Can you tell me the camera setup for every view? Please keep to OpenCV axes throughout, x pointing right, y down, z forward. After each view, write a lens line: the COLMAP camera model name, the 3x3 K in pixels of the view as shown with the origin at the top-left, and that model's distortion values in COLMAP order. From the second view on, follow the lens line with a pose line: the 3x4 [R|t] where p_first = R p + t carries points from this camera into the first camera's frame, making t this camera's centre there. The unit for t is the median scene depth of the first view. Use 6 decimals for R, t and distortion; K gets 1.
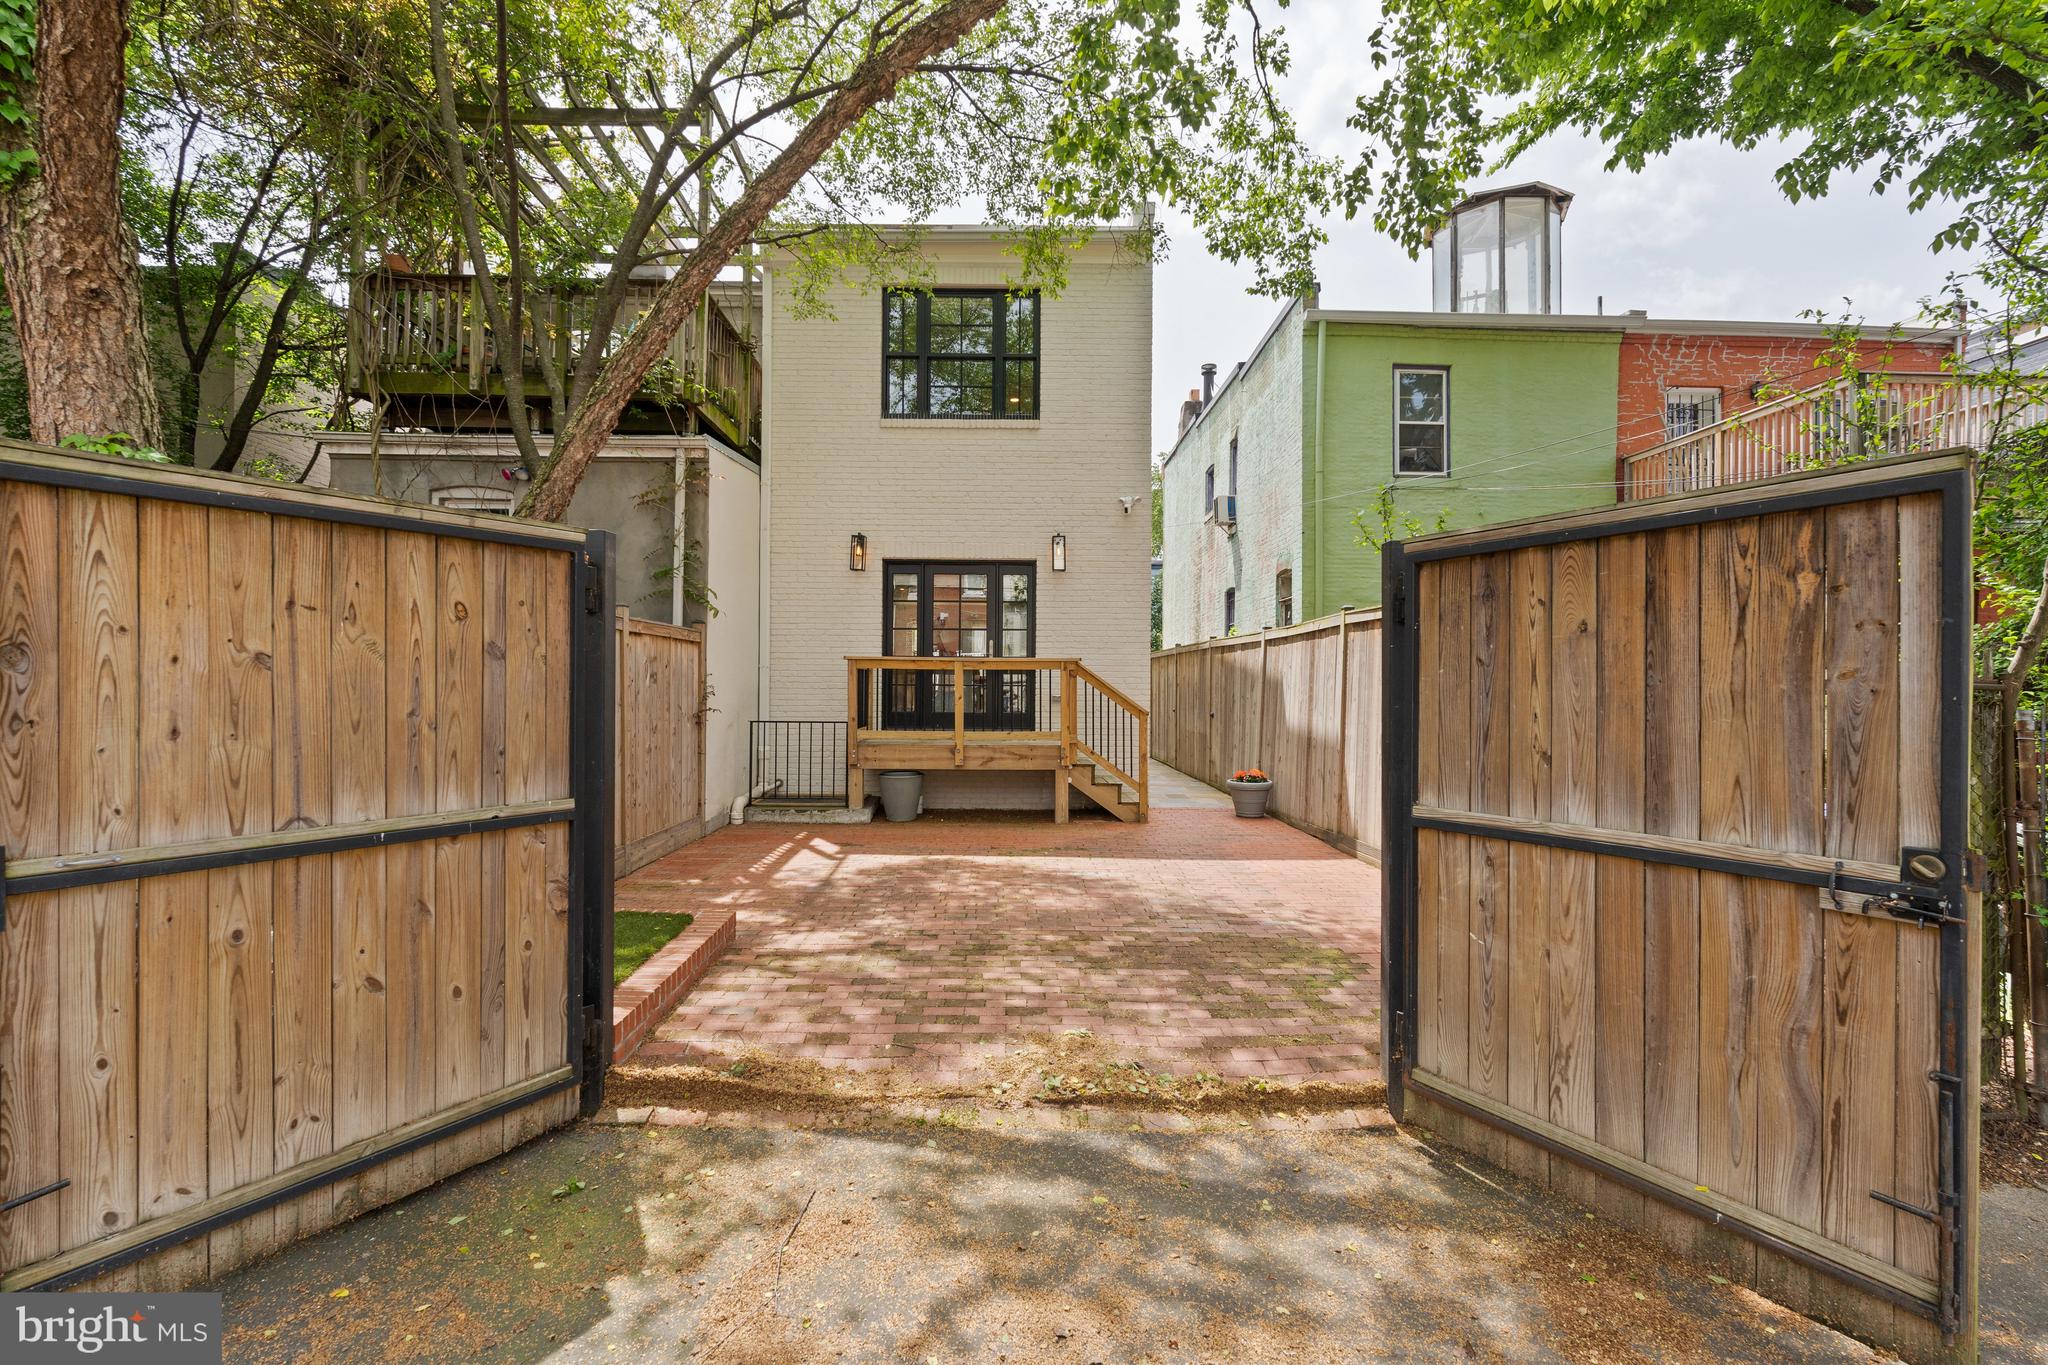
lens RADIAL K [[926.5, 0, 1017.7], [0, 926.5, 648.4], [0, 0, 1]] dist [-0.002071, -0.000186]
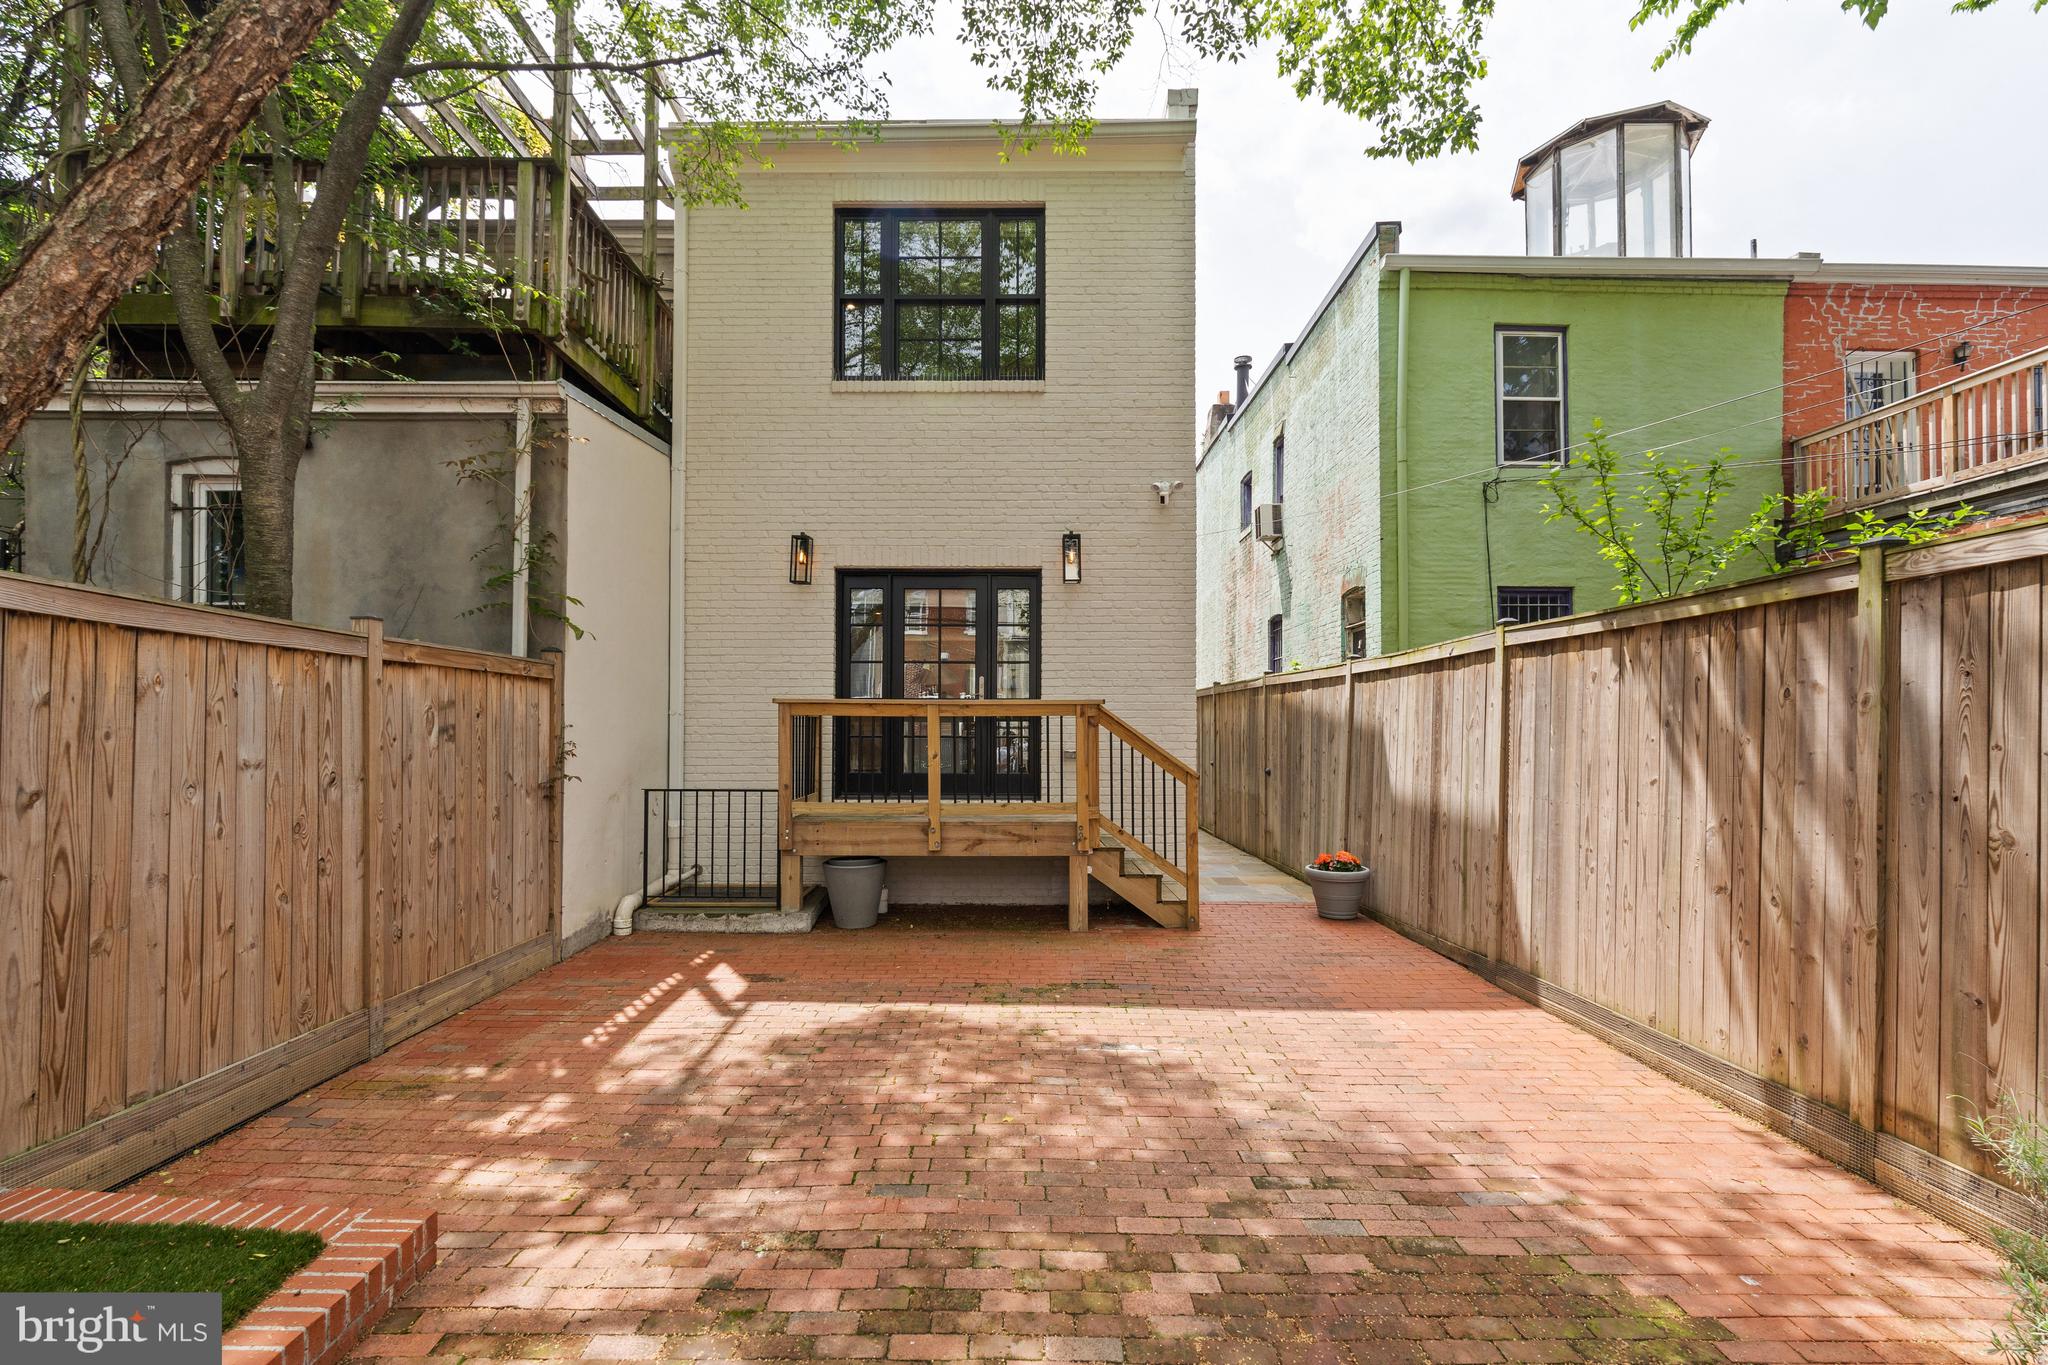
lens RADIAL K [[938.1, 0, 998.1], [0, 938.1, 685.9], [0, 0, 1]] dist [0.001490, -0.004124]
pose [[0.999556, -0.005300, -0.029327, 0.006980], [0.005134, 0.999970, -0.005719, 0.003181], [0.029357, 0.005566, 0.999554, 0.252847]]
